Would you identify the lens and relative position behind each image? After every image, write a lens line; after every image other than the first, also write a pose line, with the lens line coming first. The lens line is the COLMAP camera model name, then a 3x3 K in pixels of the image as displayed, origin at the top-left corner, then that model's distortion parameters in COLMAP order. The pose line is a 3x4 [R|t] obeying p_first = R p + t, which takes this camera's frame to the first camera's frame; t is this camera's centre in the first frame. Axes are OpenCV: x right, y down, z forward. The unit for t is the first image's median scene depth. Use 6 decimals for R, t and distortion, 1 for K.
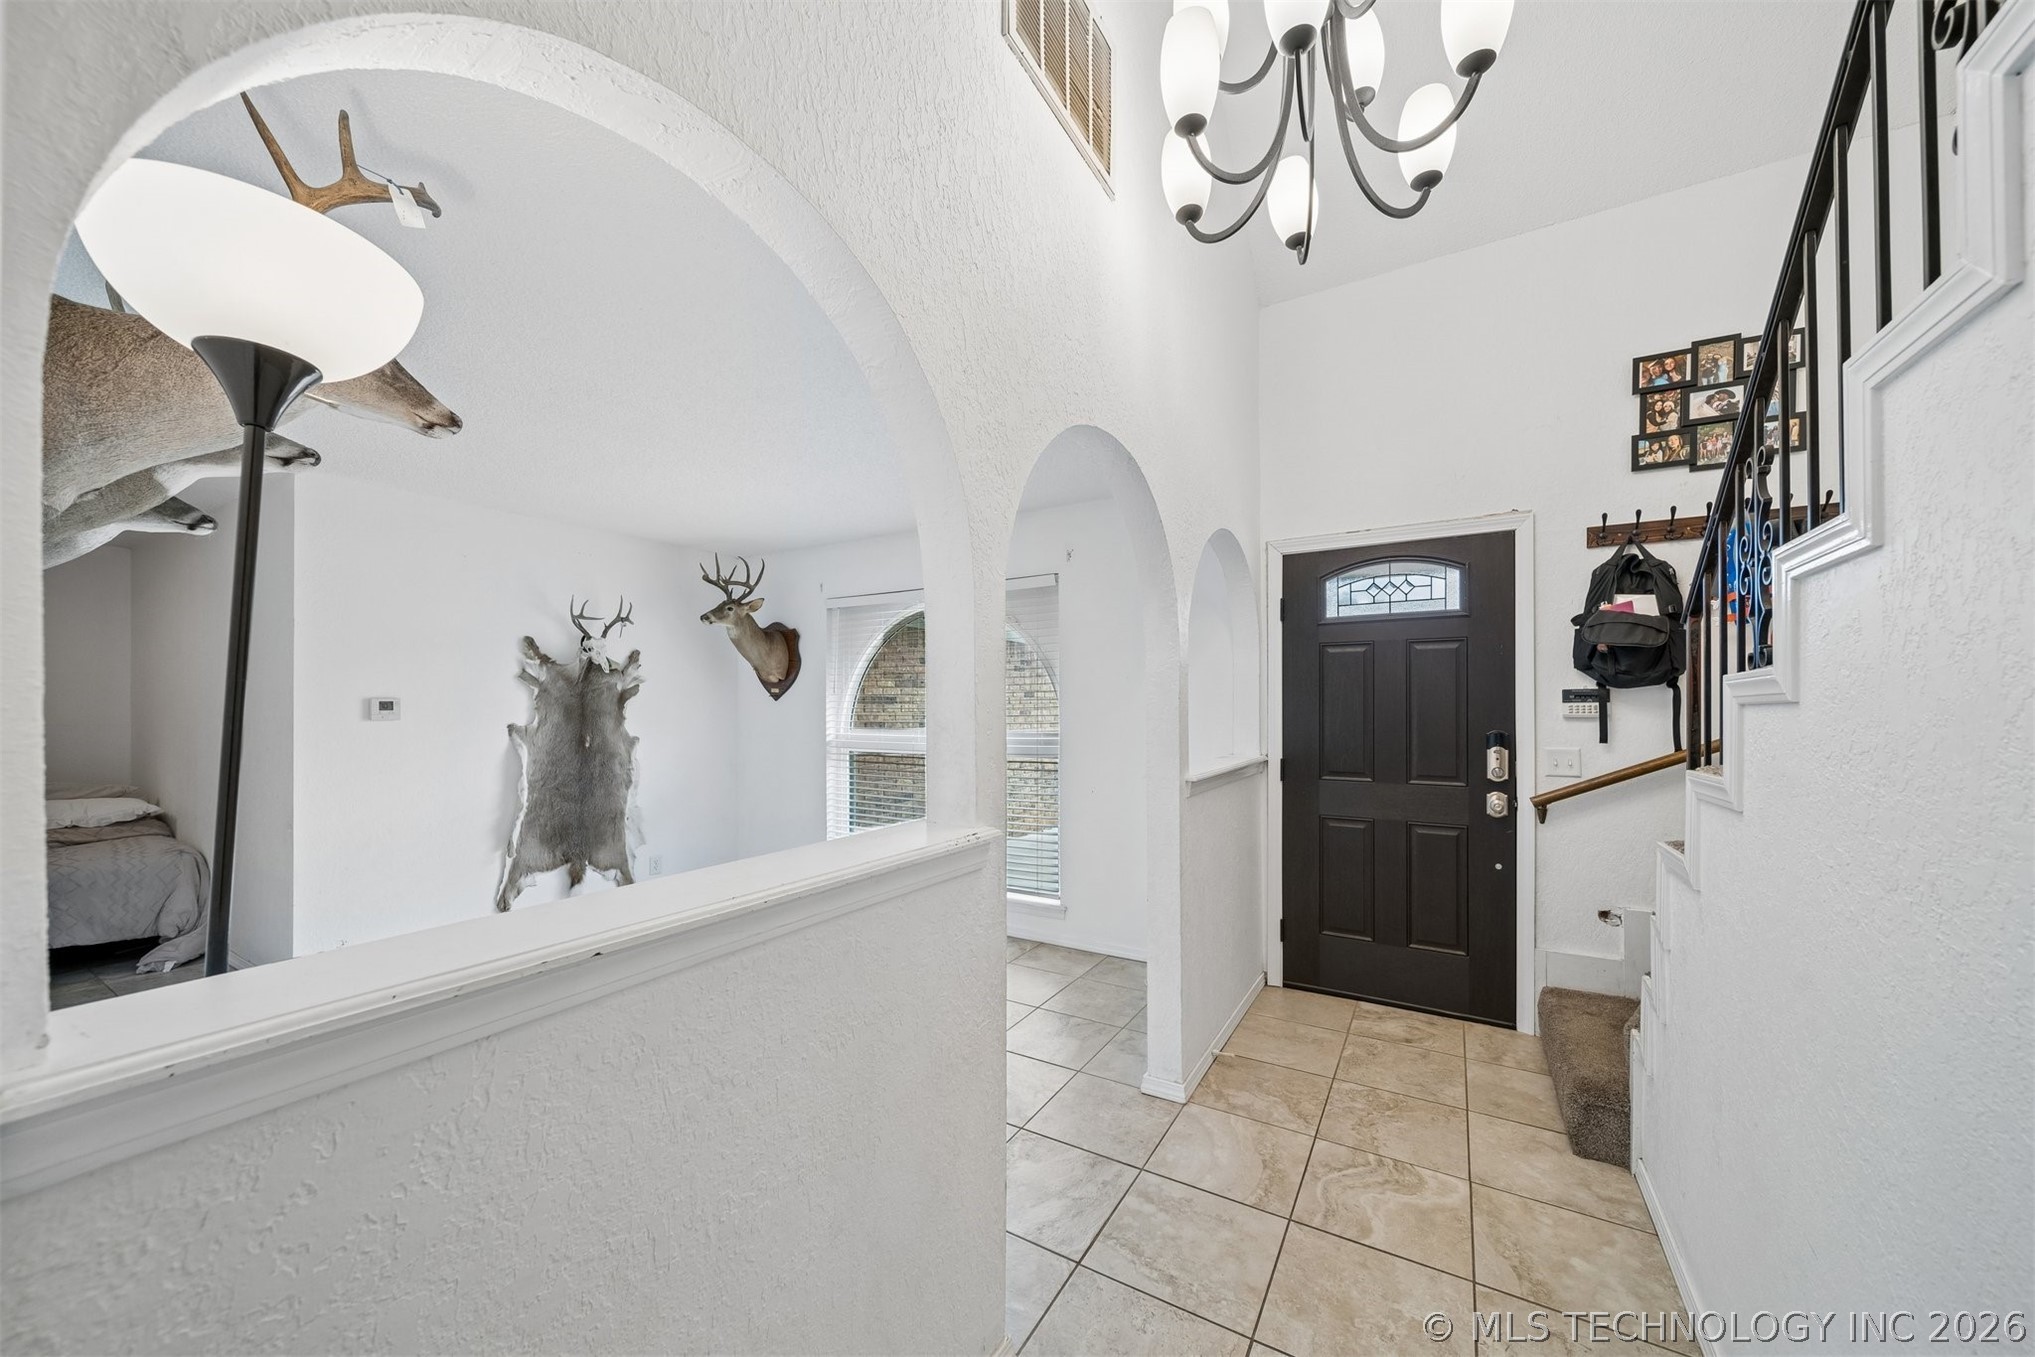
lens RADIAL K [[716.9, 0, 1020.9], [0, 716.9, 695.5], [0, 0, 1]] dist [-0.002838, -0.000836]
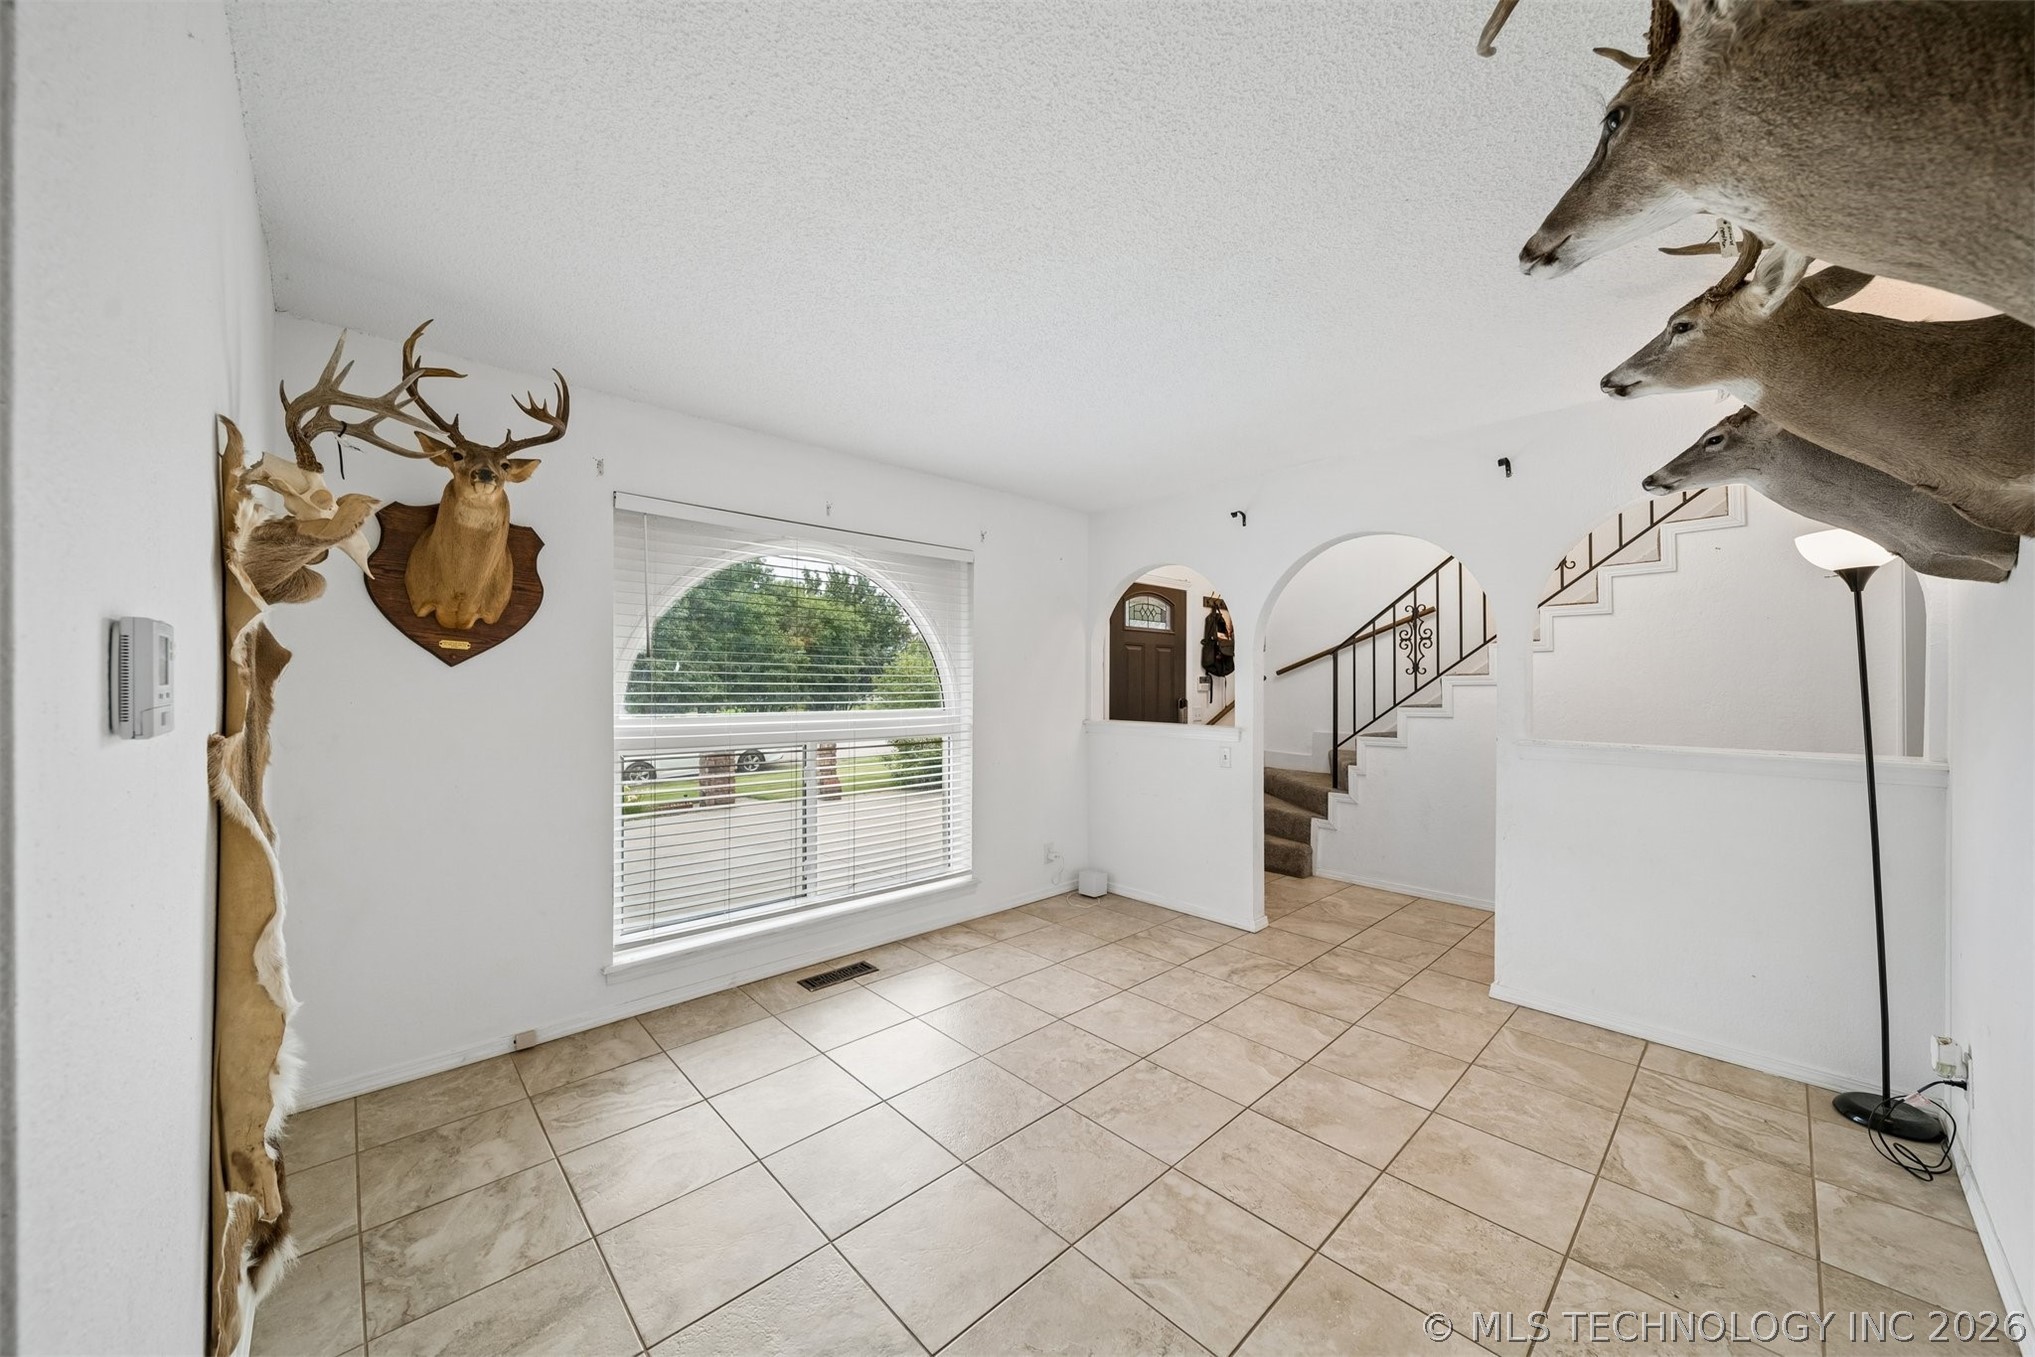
lens RADIAL K [[716.9, 0, 1016.1], [0, 716.9, 690.0], [0, 0, 1]] dist [-0.002838, -0.000836]
pose [[0.278356, 0.002718, 0.960474, -1.280868], [-0.012839, 0.999917, 0.000891, 0.032771], [-0.960392, -0.012580, 0.278368, 0.940724]]
